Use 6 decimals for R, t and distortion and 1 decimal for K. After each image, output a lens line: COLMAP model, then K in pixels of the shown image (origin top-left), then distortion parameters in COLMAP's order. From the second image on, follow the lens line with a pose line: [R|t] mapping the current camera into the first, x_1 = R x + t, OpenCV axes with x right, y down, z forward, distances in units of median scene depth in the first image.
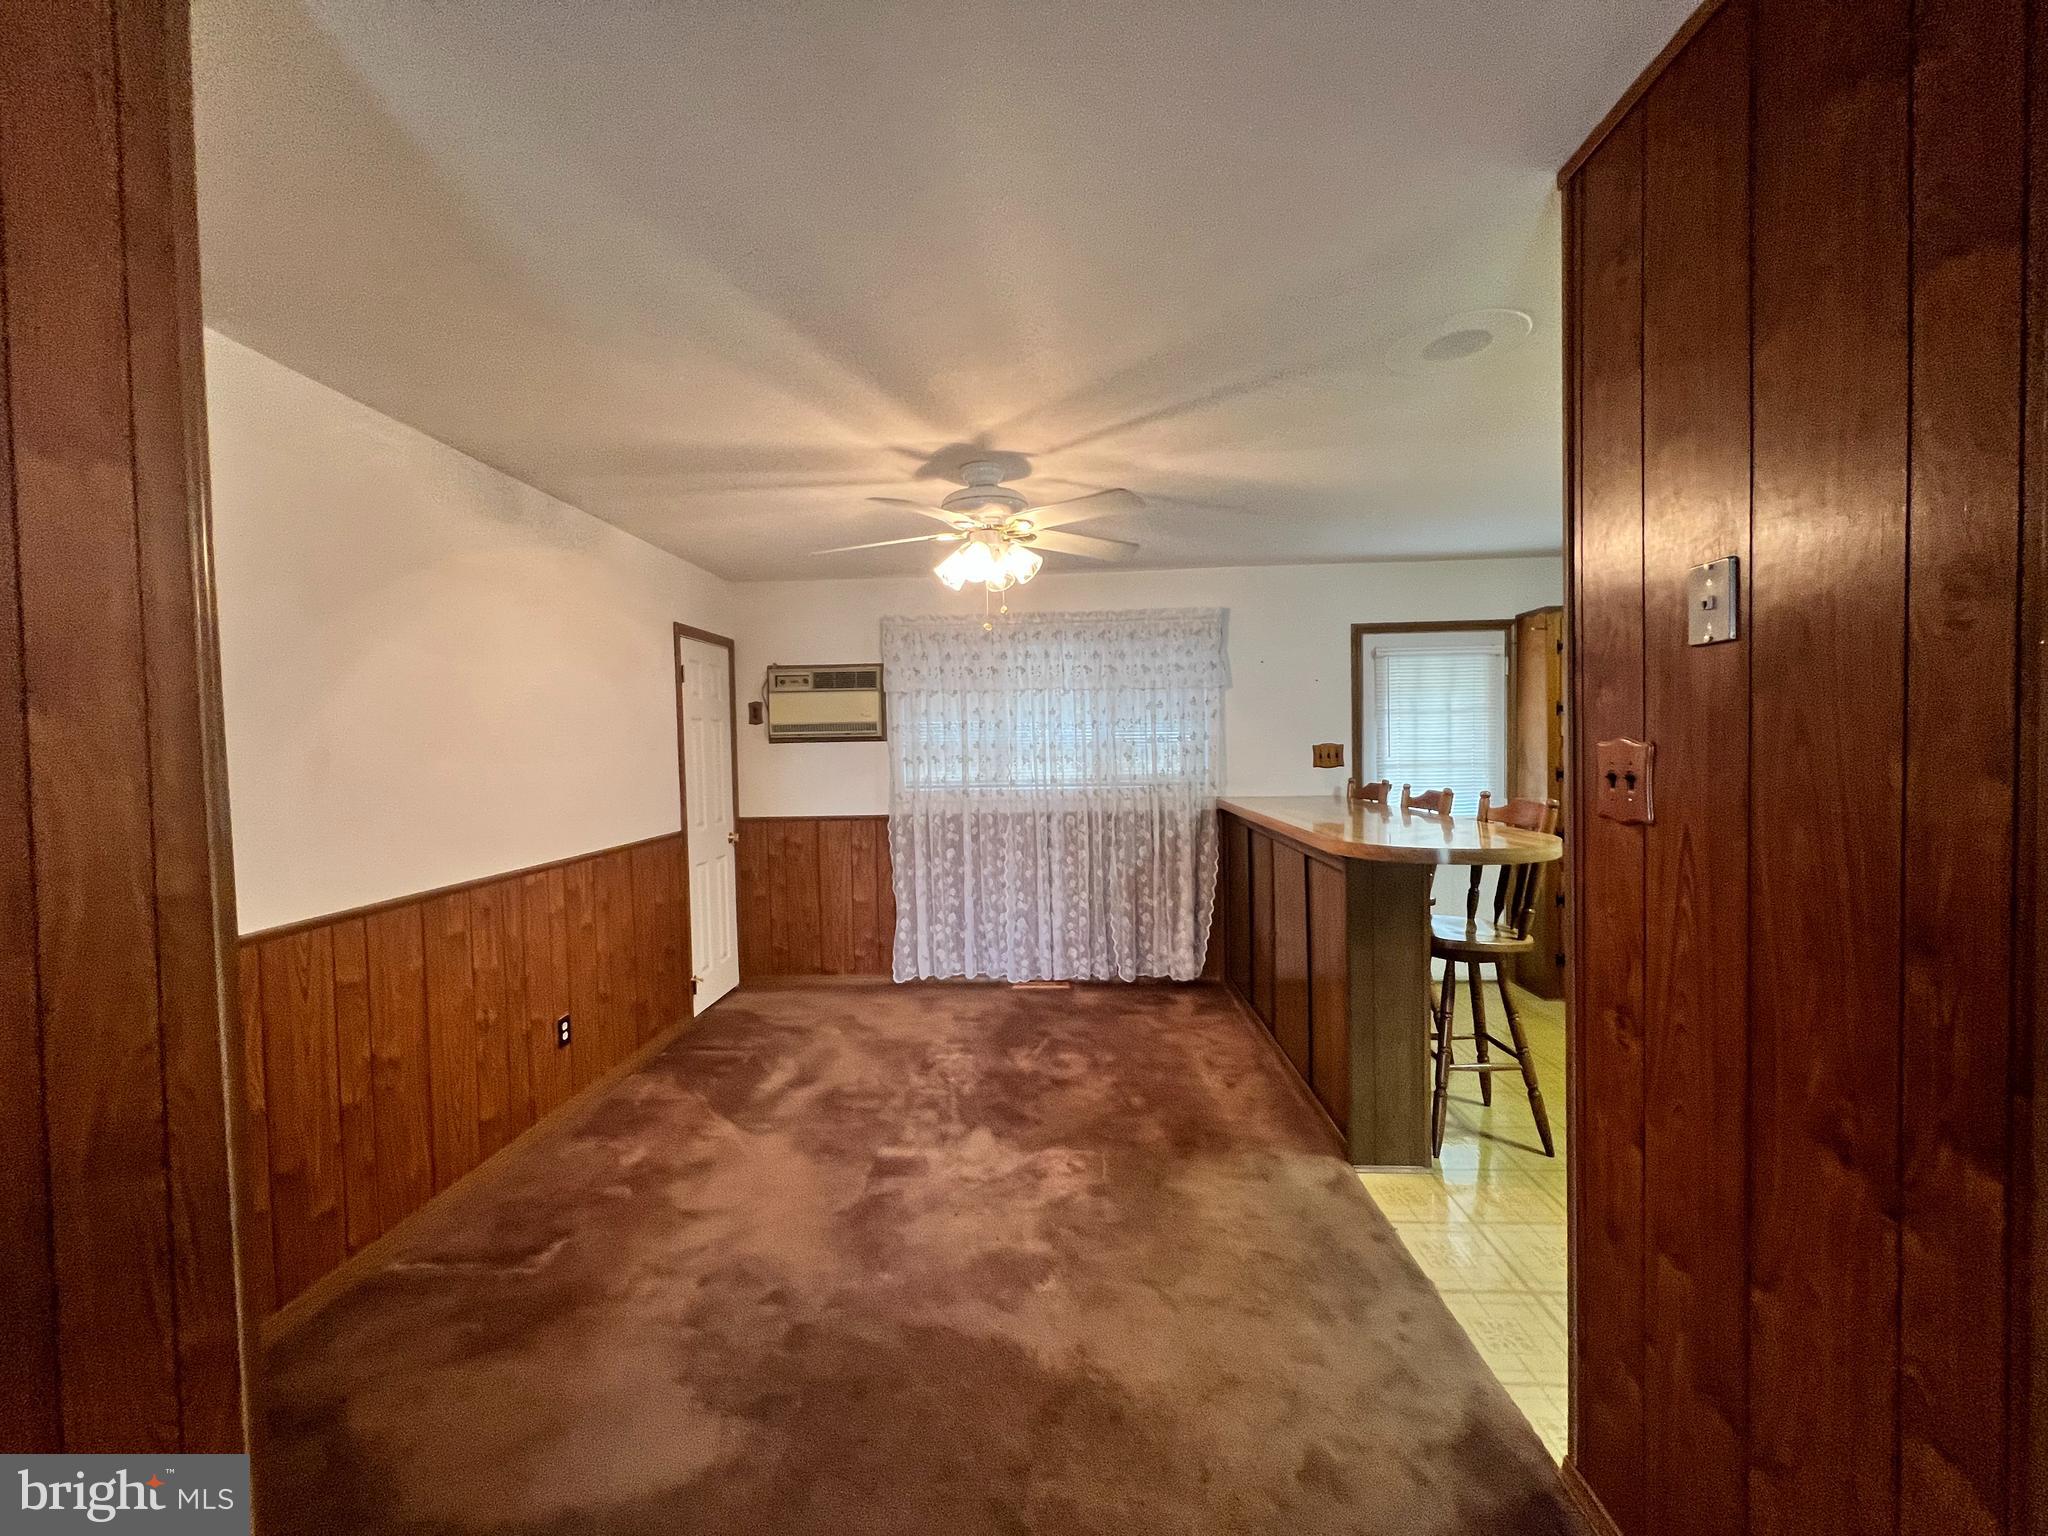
lens RADIAL K [[822.9, 0, 1024.0], [0, 822.9, 768.0], [0, 0, 1]] dist [-0.000821, -0.000148]
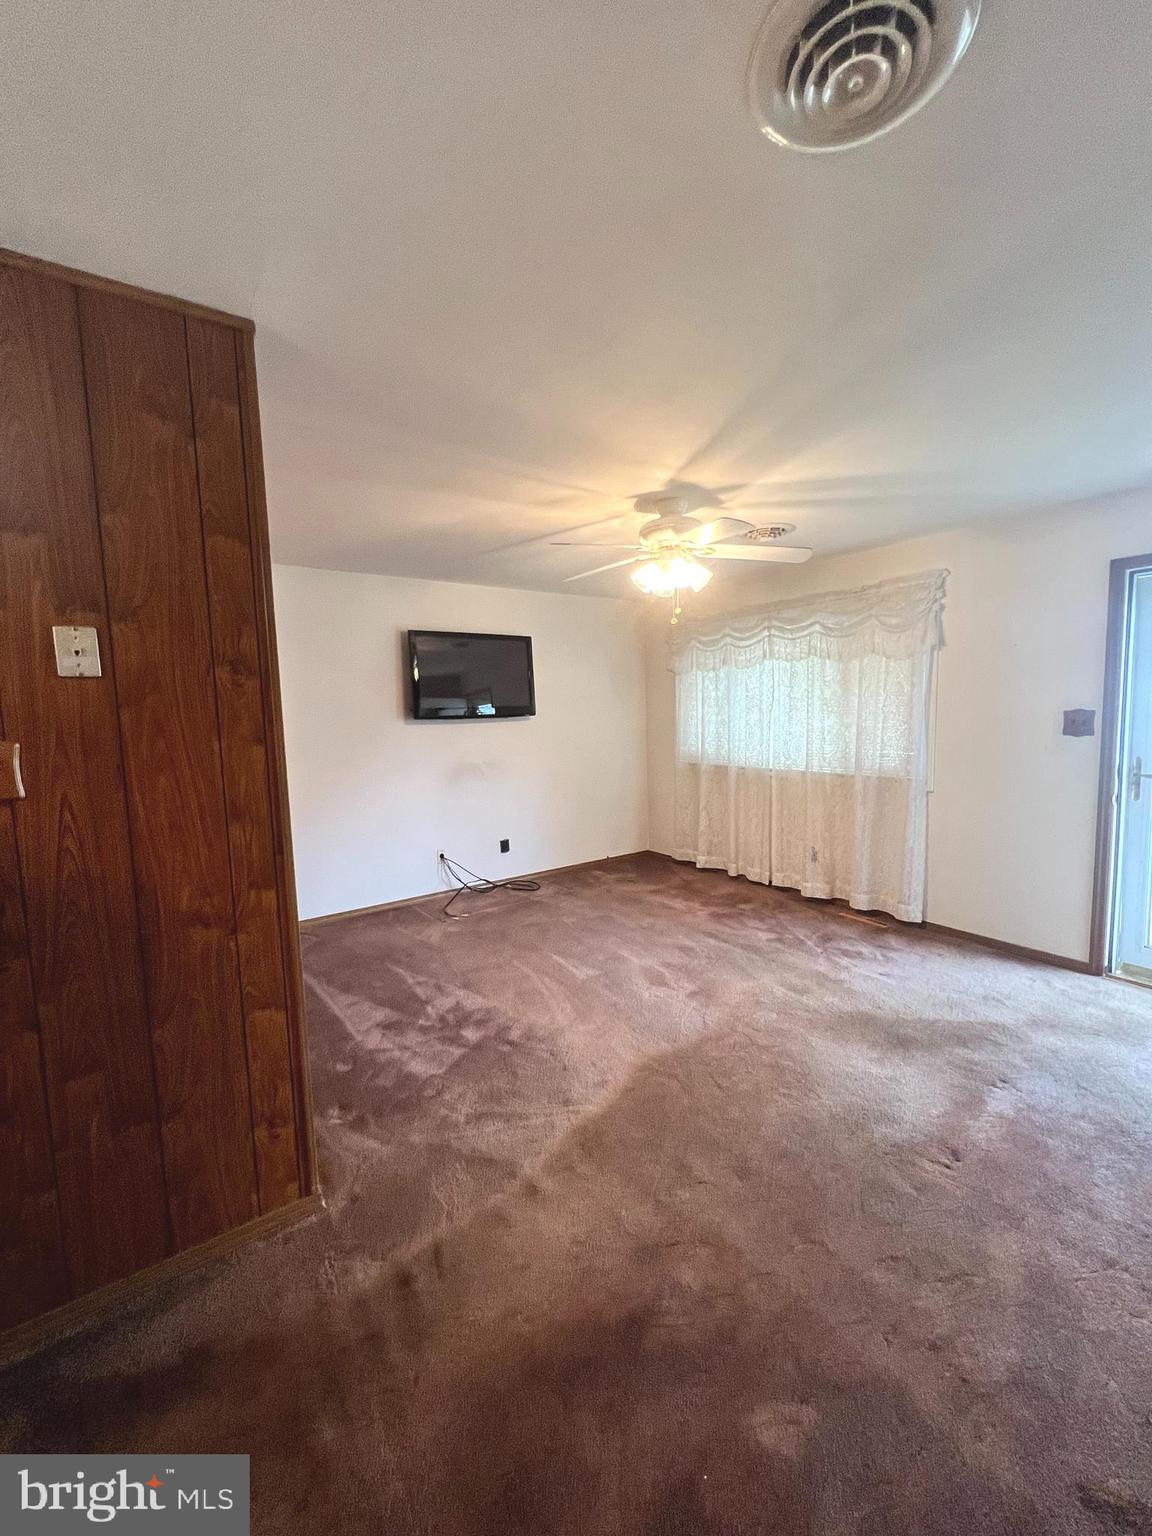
lens RADIAL K [[638.9, 0, 575.5], [0, 638.9, 775.4], [0, 0, 1]] dist [0.000892, 0.000073]
pose [[-0.653008, -0.039323, 0.756329, -0.184734], [0.062877, 0.992389, 0.105883, -0.007230], [-0.754736, 0.116698, -0.645566, 0.268982]]
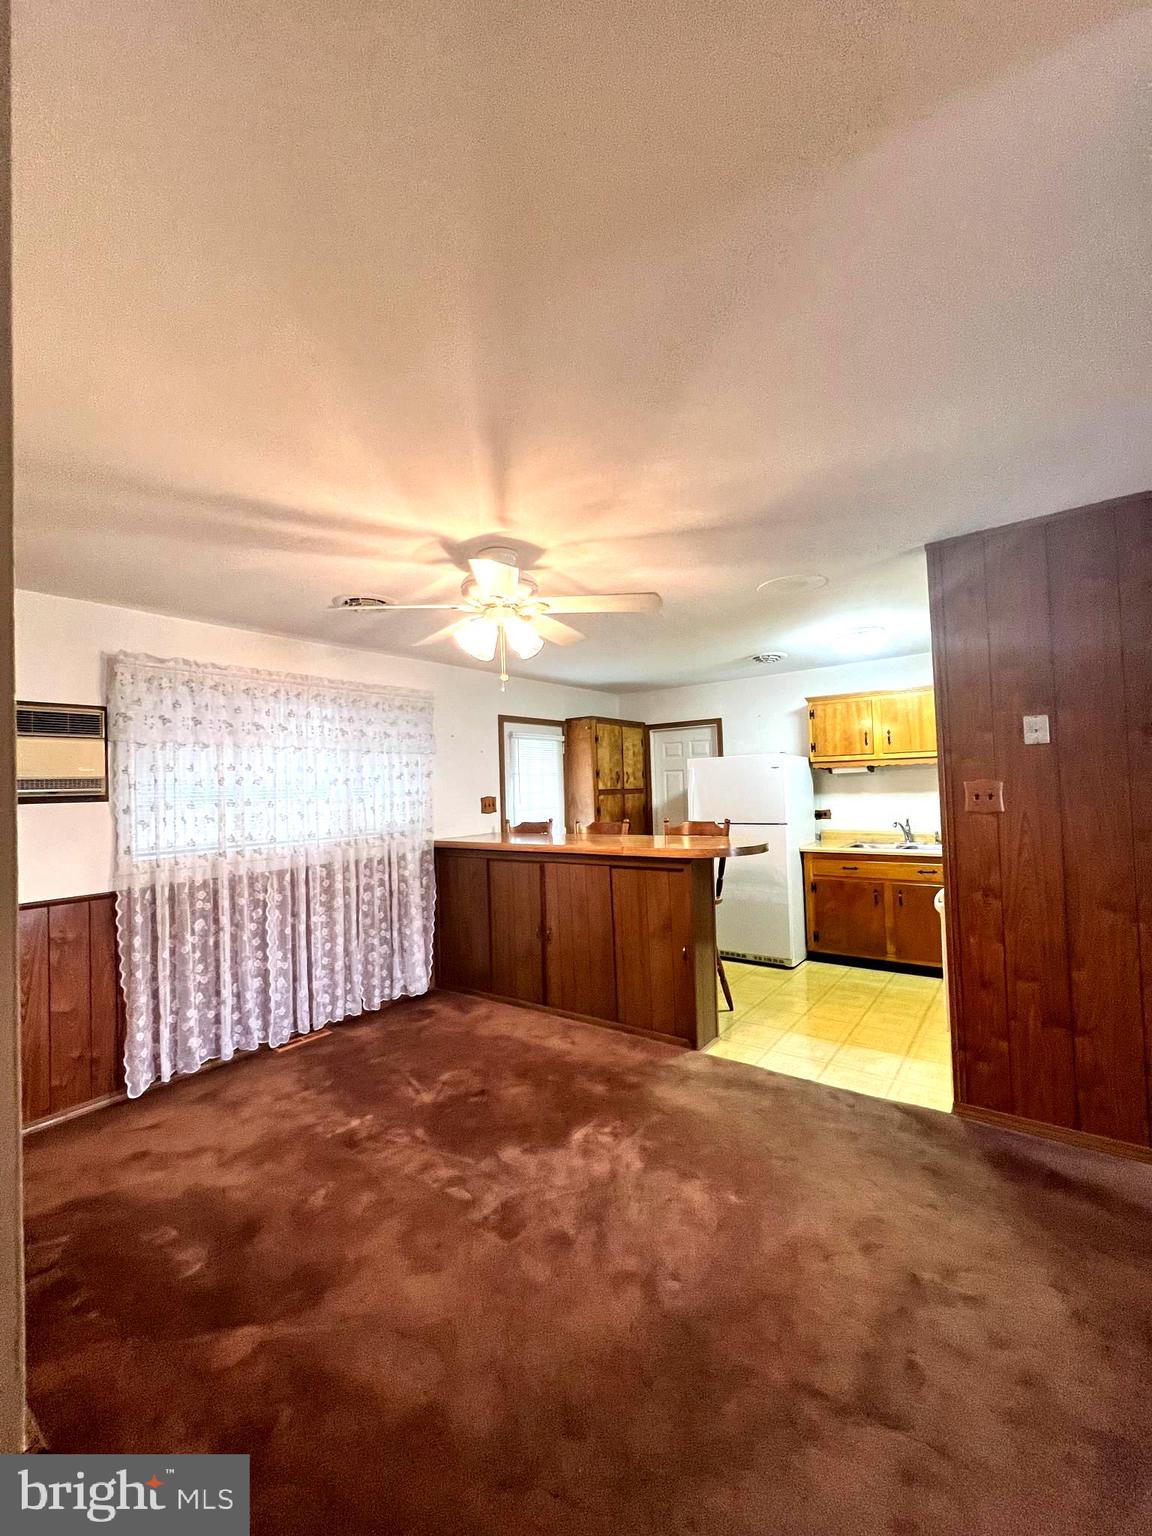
lens RADIAL K [[617.2, 0, 583.0], [0, 617.2, 770.8], [0, 0, 1]] dist [-0.000821, -0.000148]
pose [[0.554774, 0.020257, 0.831754, -0.429965], [0.049560, 0.997124, -0.057341, -0.004290], [-0.830524, 0.073033, 0.552175, 0.276655]]
